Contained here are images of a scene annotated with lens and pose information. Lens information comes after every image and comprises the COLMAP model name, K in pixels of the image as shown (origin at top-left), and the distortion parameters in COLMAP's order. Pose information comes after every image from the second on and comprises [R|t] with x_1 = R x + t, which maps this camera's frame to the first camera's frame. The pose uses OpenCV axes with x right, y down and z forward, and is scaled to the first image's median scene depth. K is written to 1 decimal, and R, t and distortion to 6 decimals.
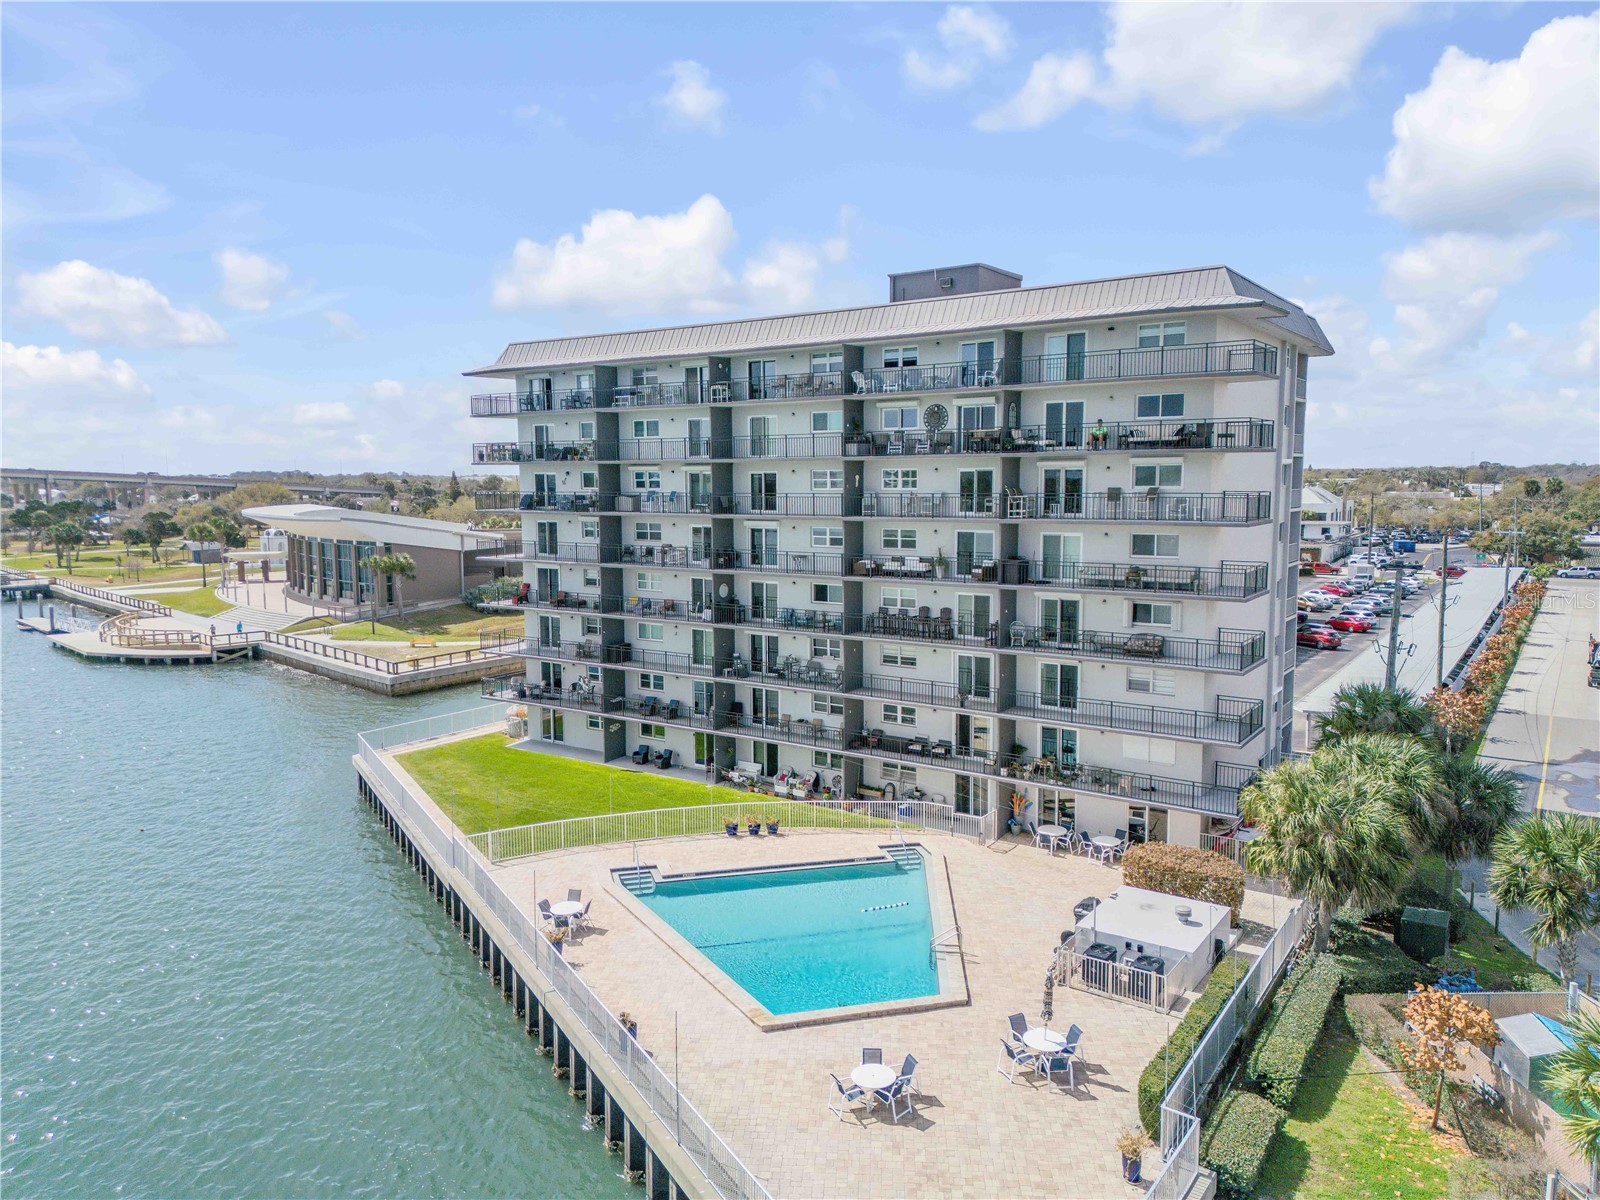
lens RADIAL K [[1116.0, 0, 800.0], [0, 1116.0, 600.0], [0, 0, 1]] dist [0.089064, -0.091179]
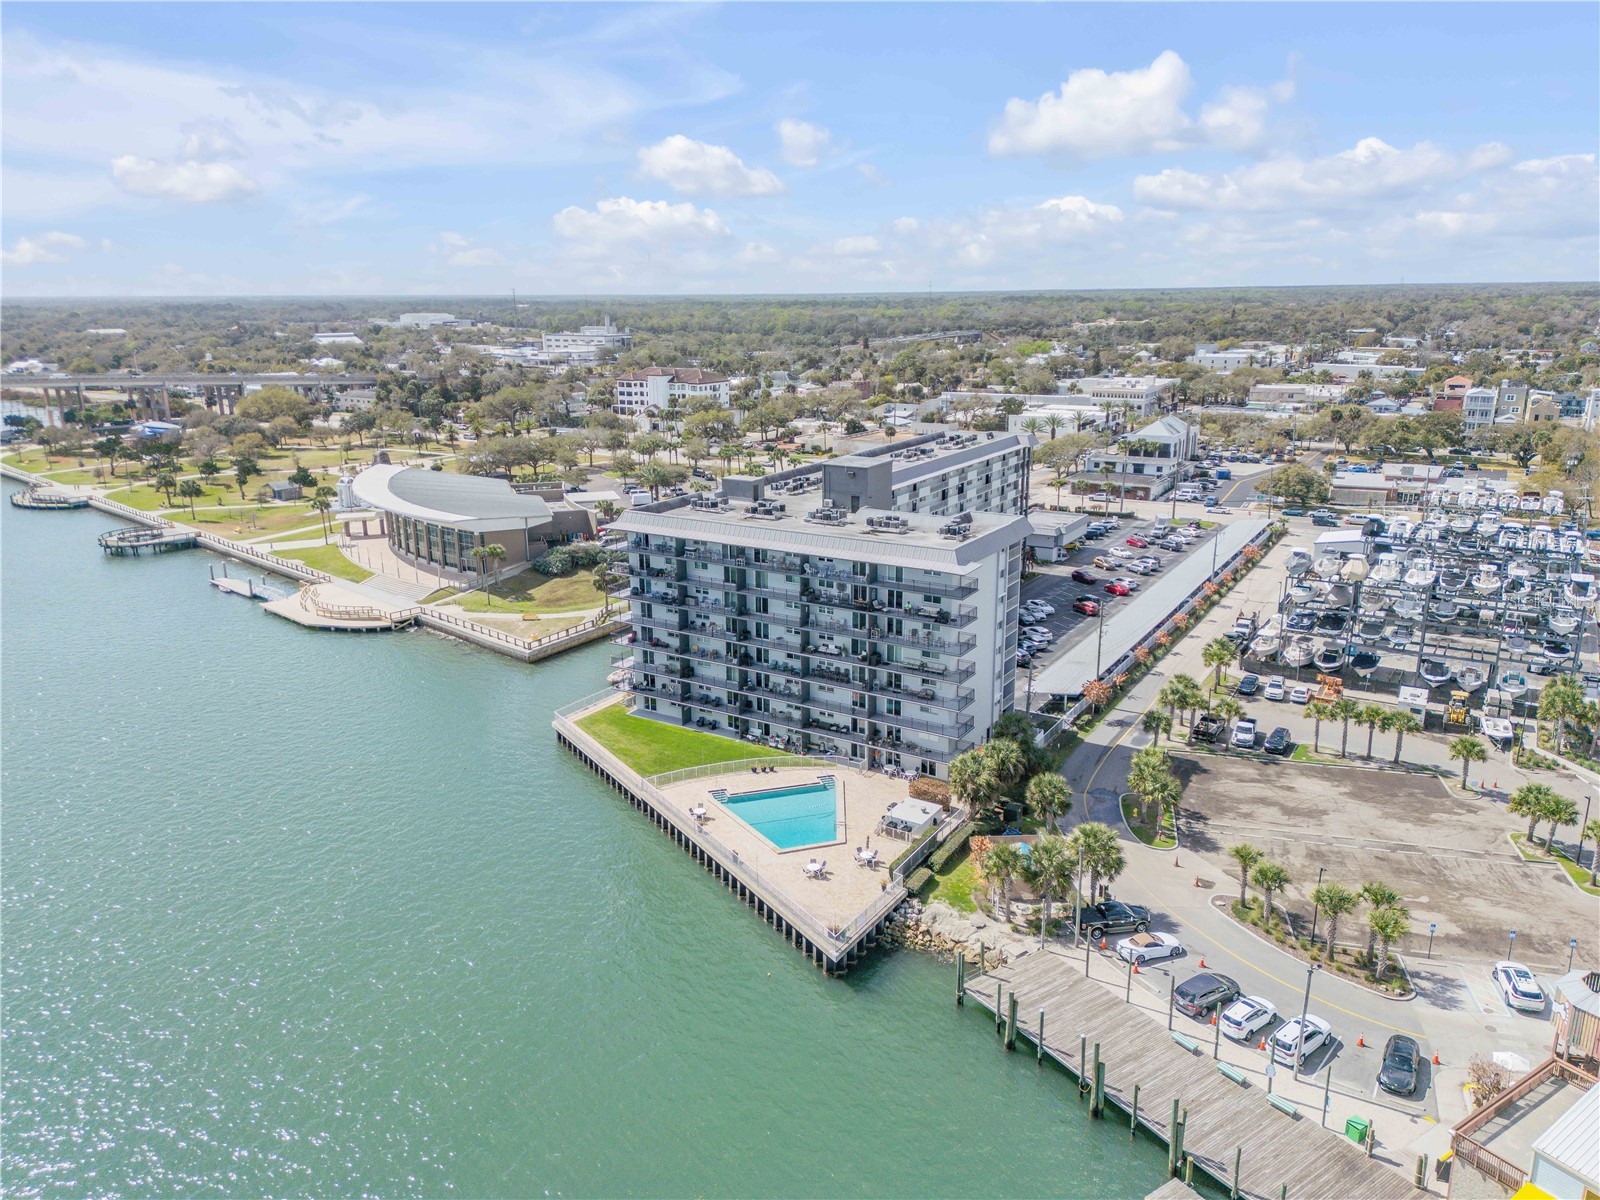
lens RADIAL K [[1116.0, 0, 800.0], [0, 1116.0, 600.0], [0, 0, 1]] dist [0.089064, -0.091179]
pose [[0.998789, -0.016176, 0.046471, -0.061237], [0.008677, 0.987521, 0.157246, -0.459923], [-0.048435, -0.156652, 0.986466, -1.122782]]
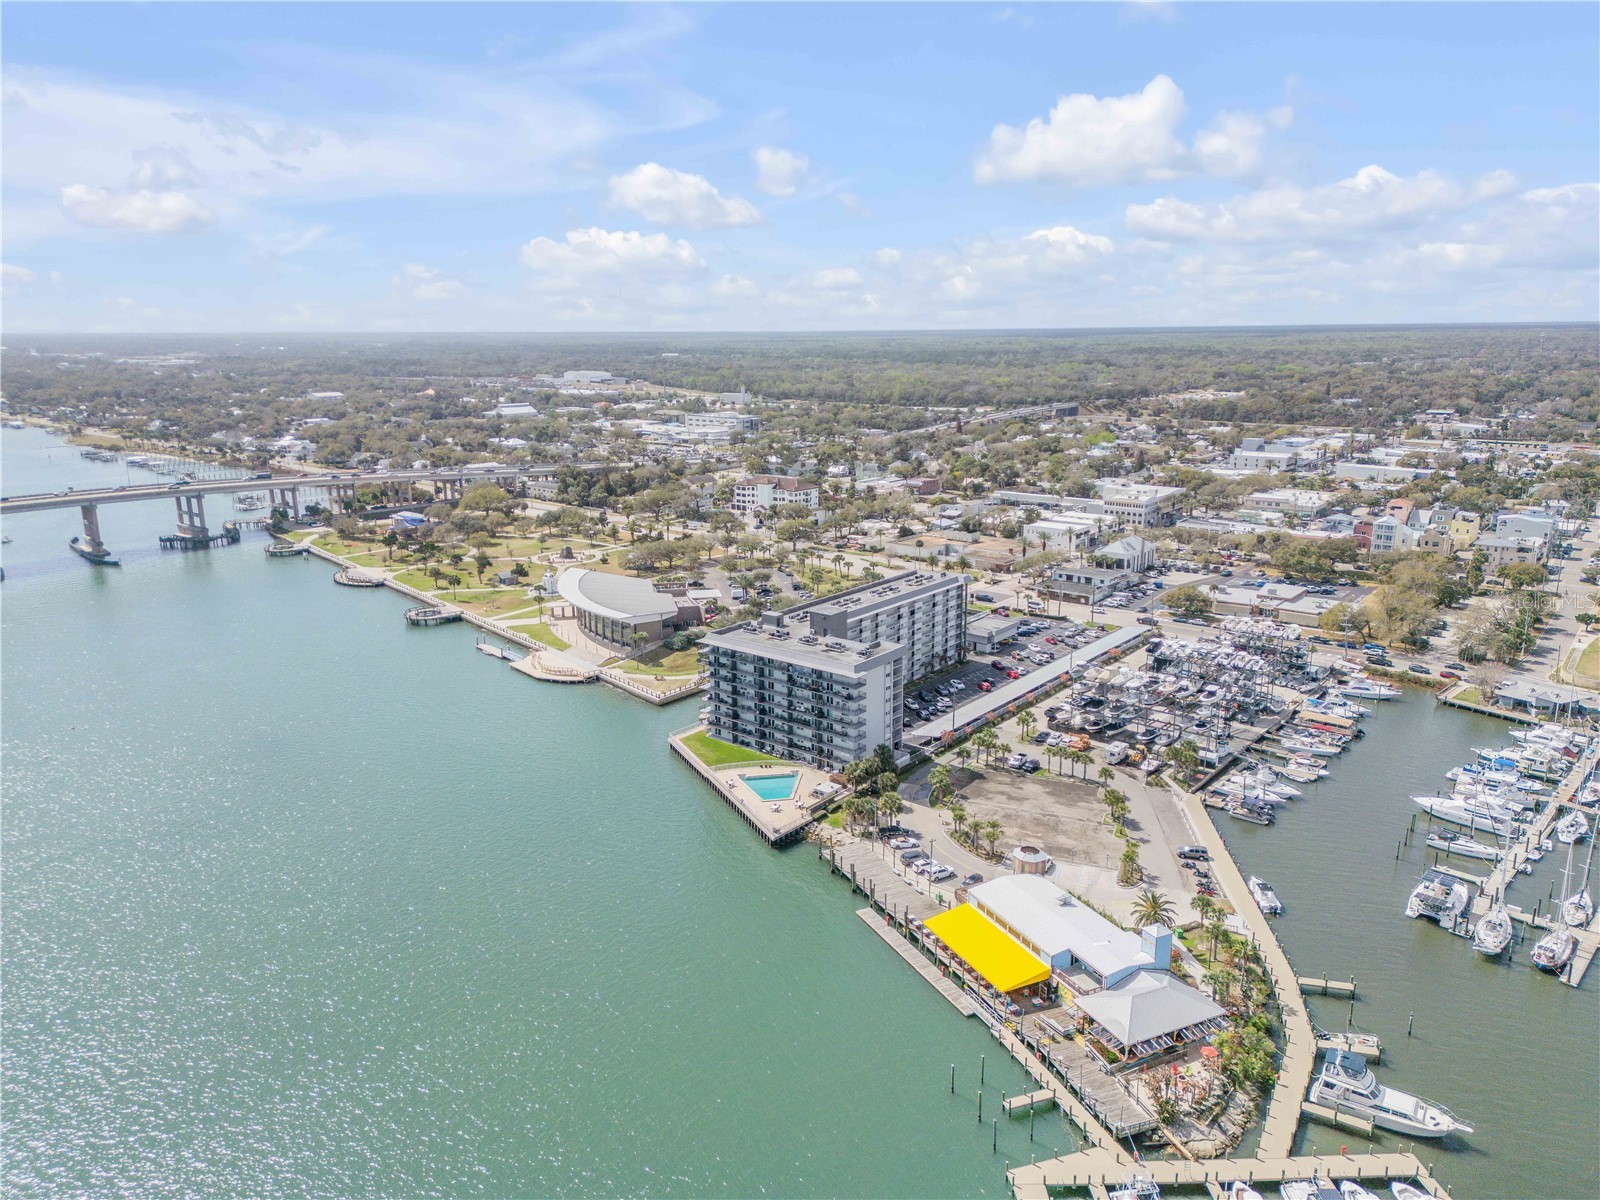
lens RADIAL K [[1116.0, 0, 800.0], [0, 1116.0, 600.0], [0, 0, 1]] dist [0.089064, -0.091179]
pose [[0.997187, 0.017204, -0.072955, 0.397444], [-0.007608, 0.991506, 0.129835, -1.015097], [0.074569, -0.128914, 0.988848, -3.276565]]
